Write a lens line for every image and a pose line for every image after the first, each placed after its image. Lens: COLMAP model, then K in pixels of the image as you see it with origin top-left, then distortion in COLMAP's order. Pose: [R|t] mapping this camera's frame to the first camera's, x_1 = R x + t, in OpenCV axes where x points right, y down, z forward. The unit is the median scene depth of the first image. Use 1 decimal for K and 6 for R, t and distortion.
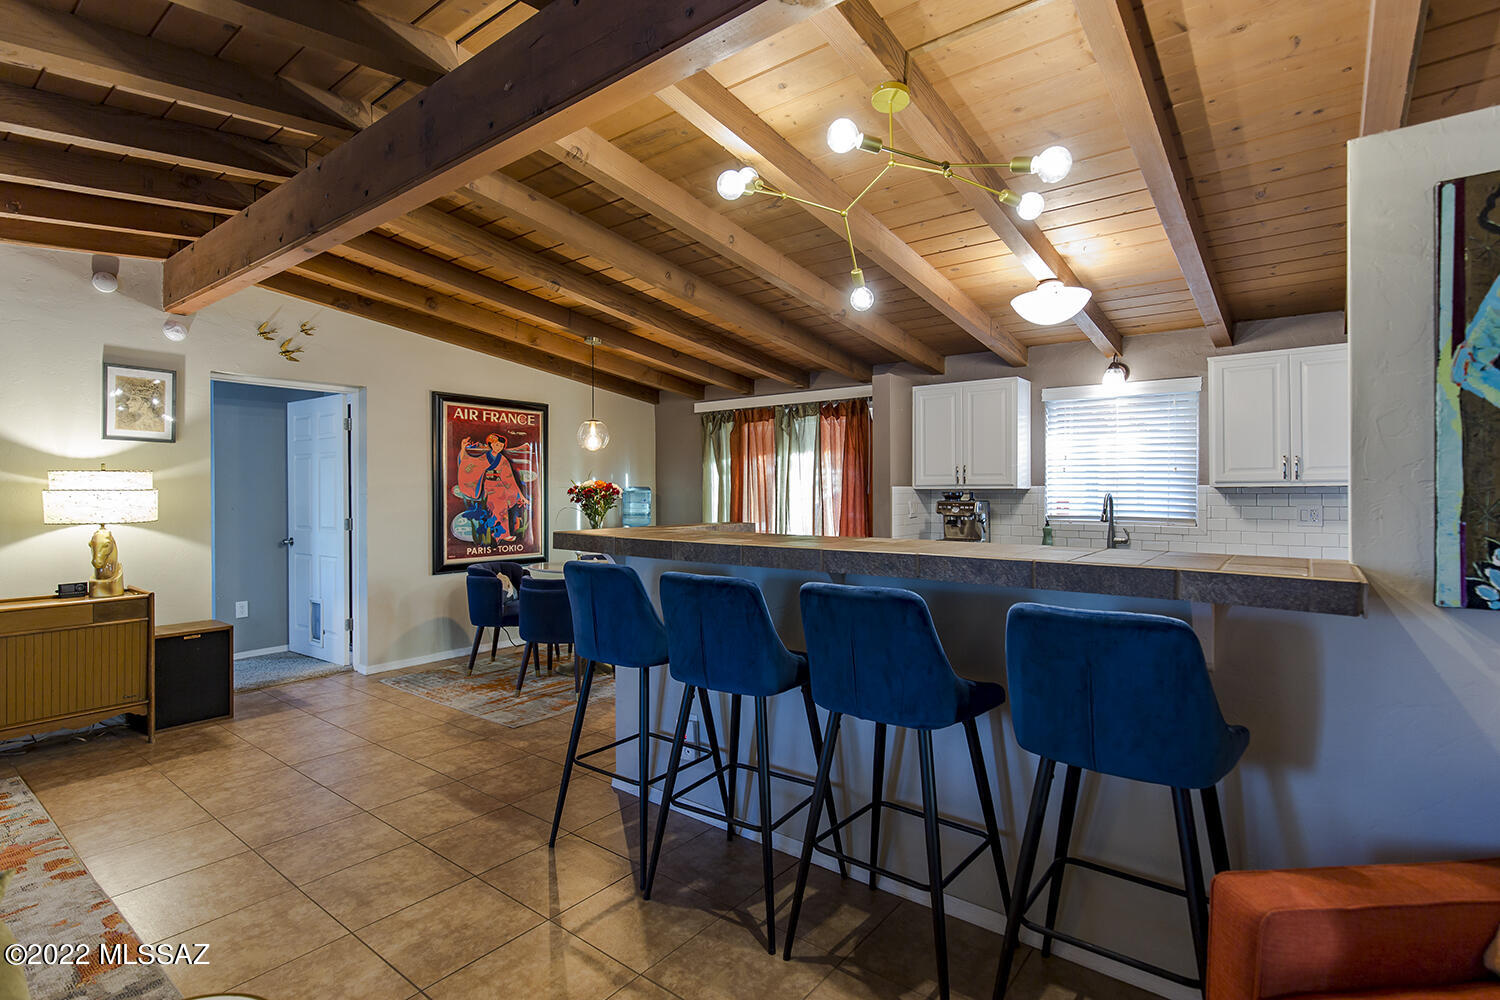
lens RADIAL K [[718.2, 0, 747.8], [0, 718.2, 496.0], [0, 0, 1]] dist [0.005206, -0.000102]
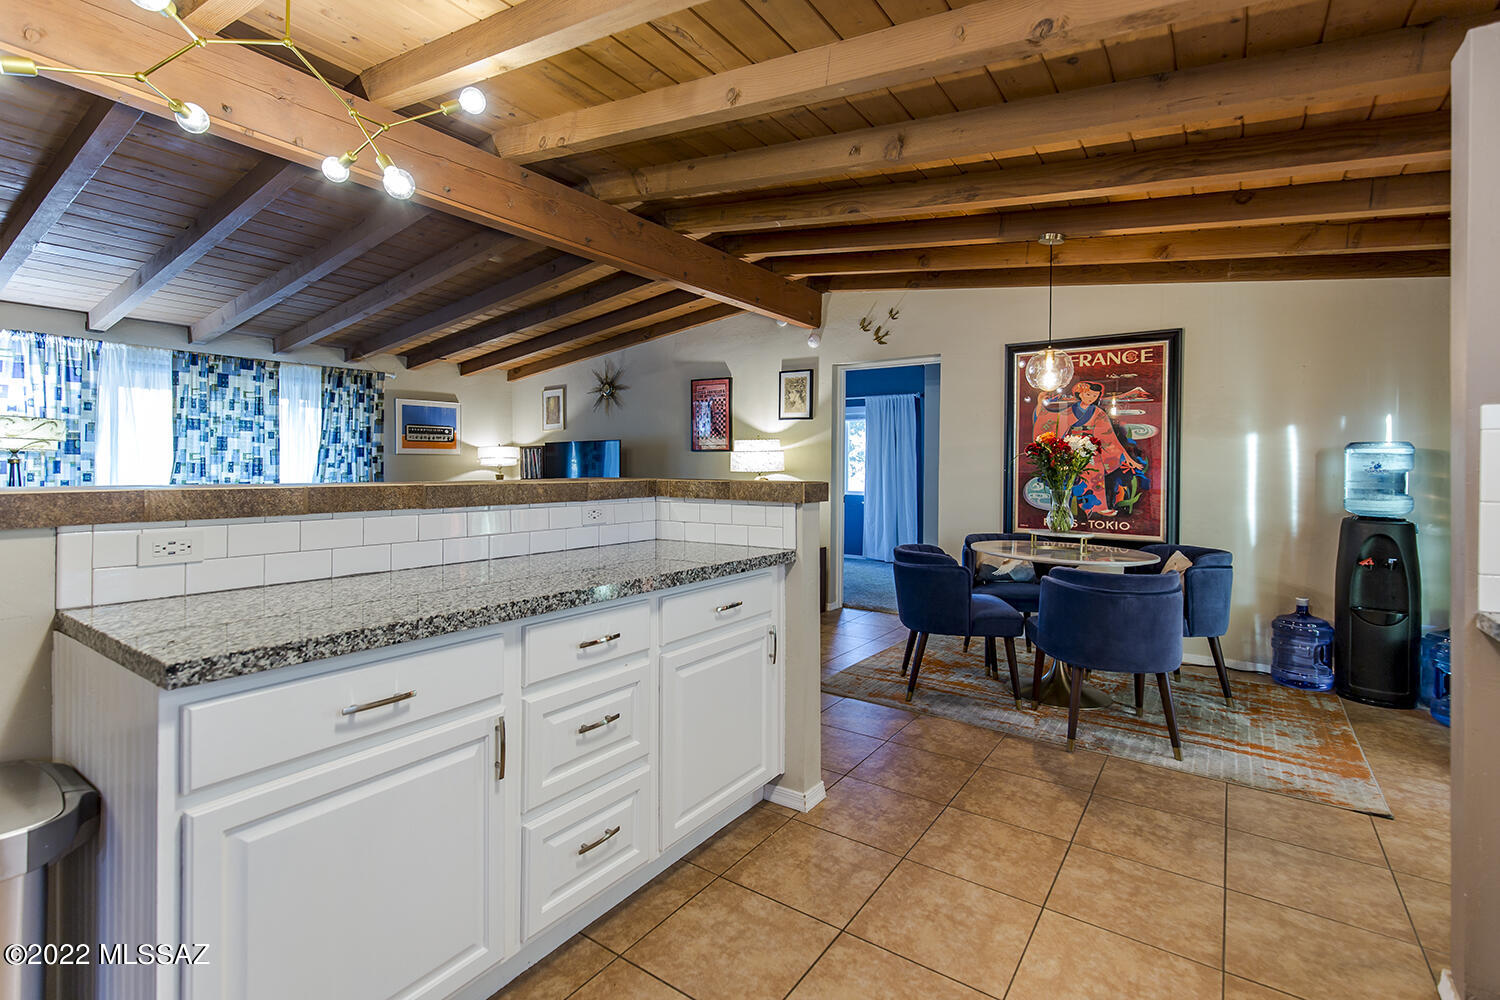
lens RADIAL K [[677.6, 0, 749.5], [0, 677.6, 481.2], [0, 0, 1]] dist [0.002928, 0.000032]
pose [[0.044600, 0.025786, -0.998672, 0.492757], [-0.014661, 0.999576, 0.025154, 0.015510], [0.998897, 0.013520, 0.044959, 0.732591]]
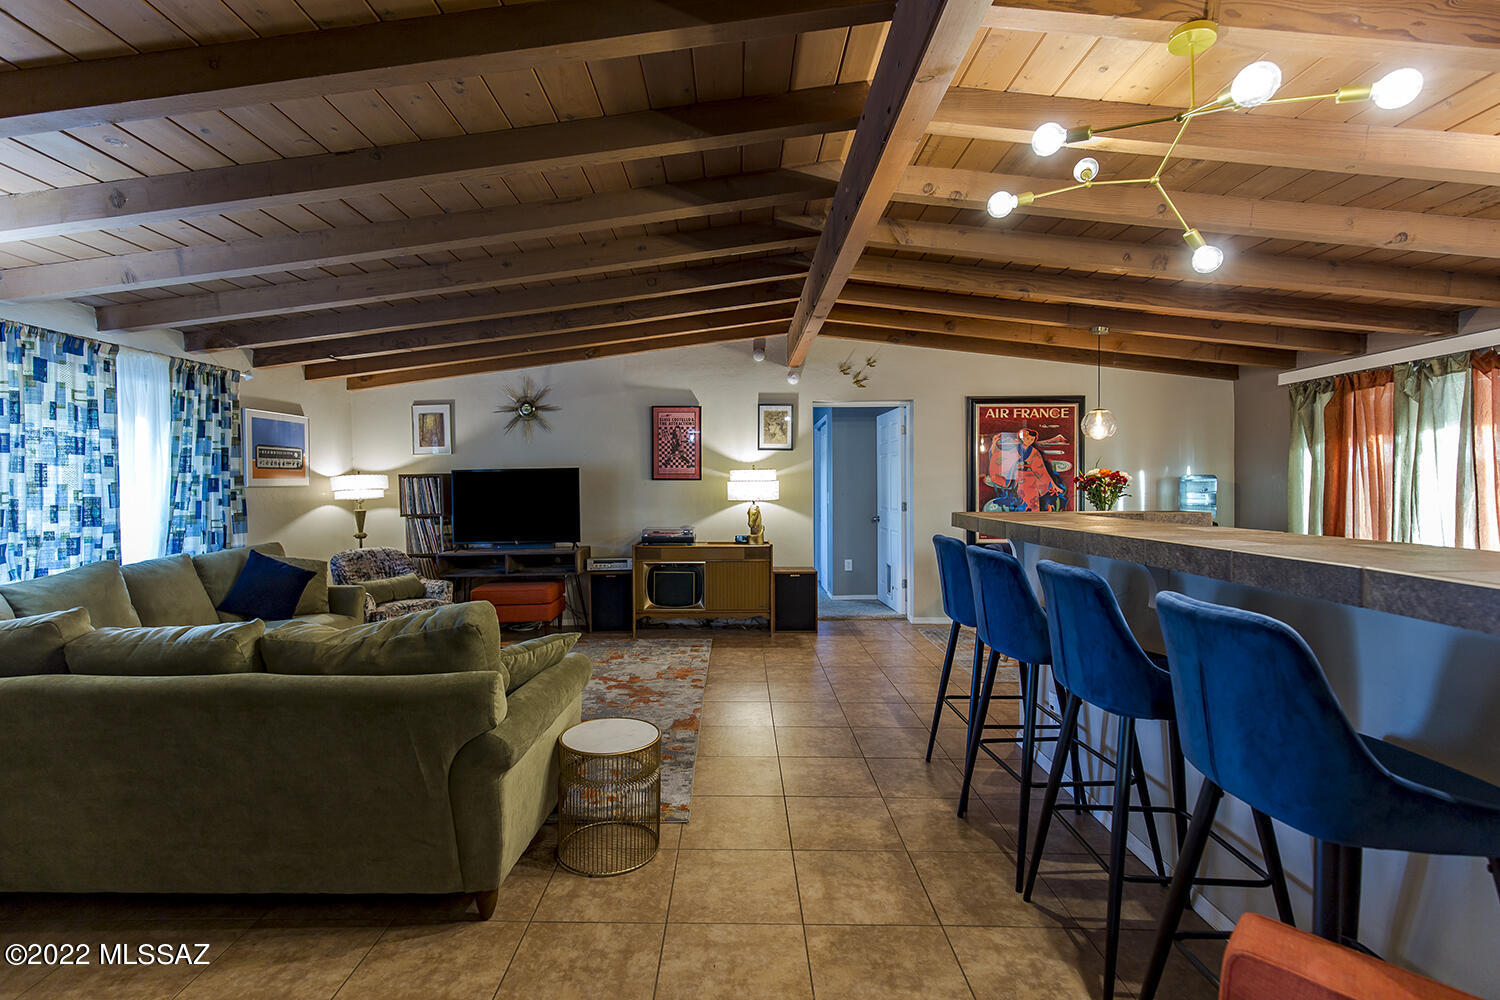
lens RADIAL K [[679.5, 0, 722.8], [0, 679.5, 495.3], [0, 0, 1]] dist [0.001888, 0.000279]
pose [[0.596412, 0.009681, -0.802620, 0.260116], [-0.000775, 0.999934, 0.011485, 0.005474], [0.802678, -0.006228, 0.596380, 0.005077]]
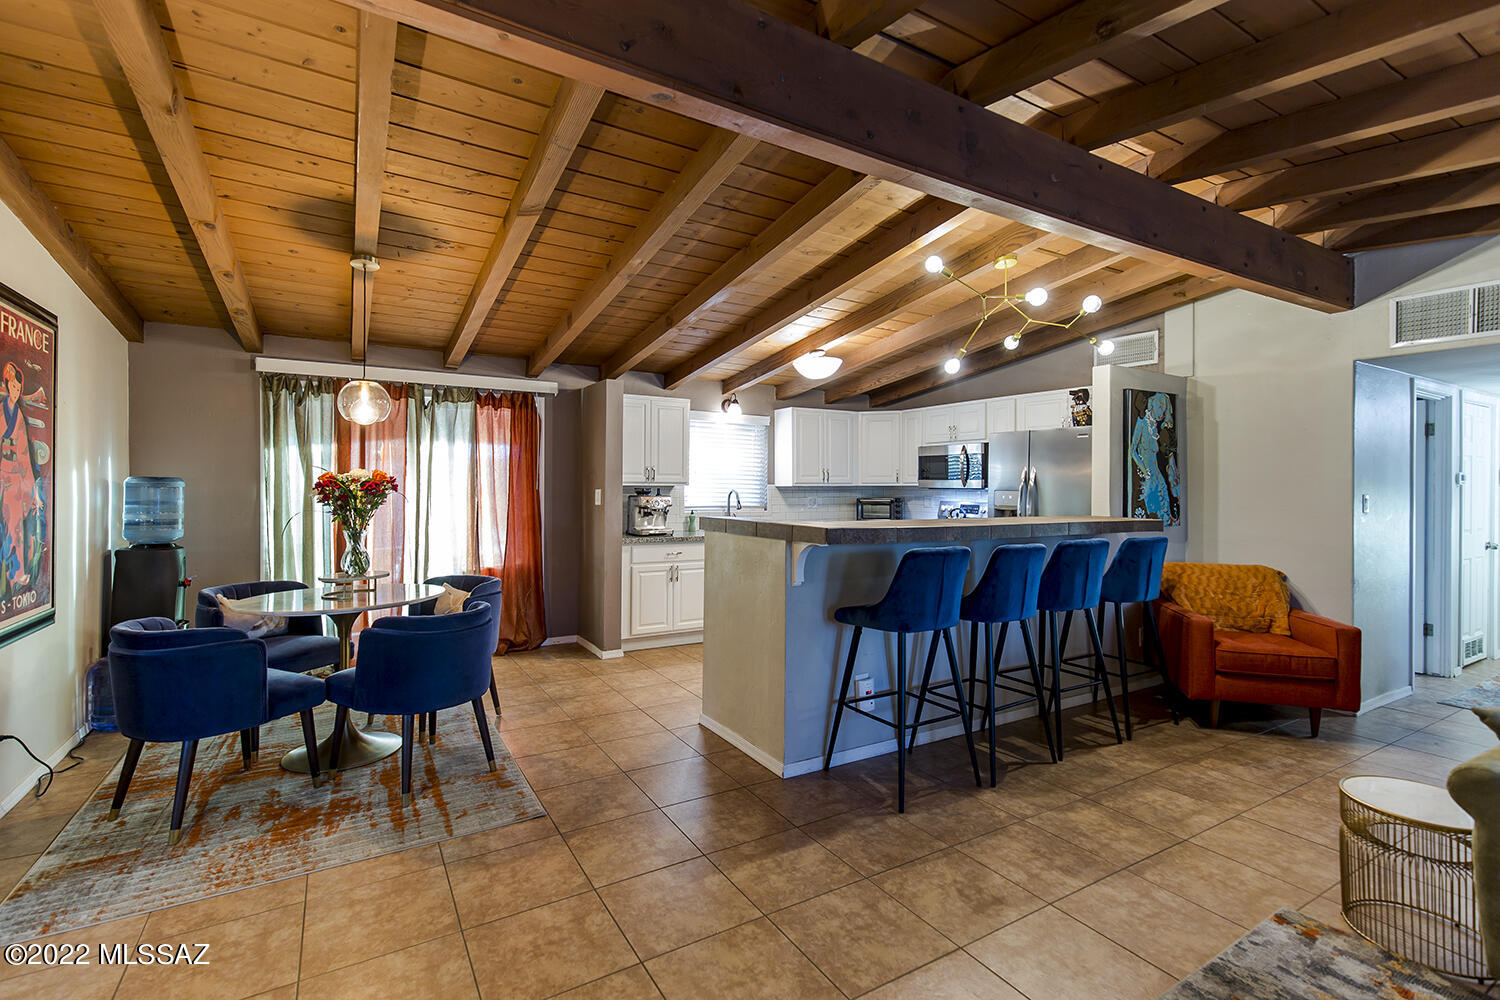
lens RADIAL K [[677.6, 0, 749.5], [0, 677.6, 481.2], [0, 0, 1]] dist [0.002928, 0.000032]
pose [[0.363093, 0.013875, 0.931650, -0.742714], [0.003021, 0.999866, -0.016069, 0.001767], [-0.931748, 0.008649, 0.363003, 0.472770]]
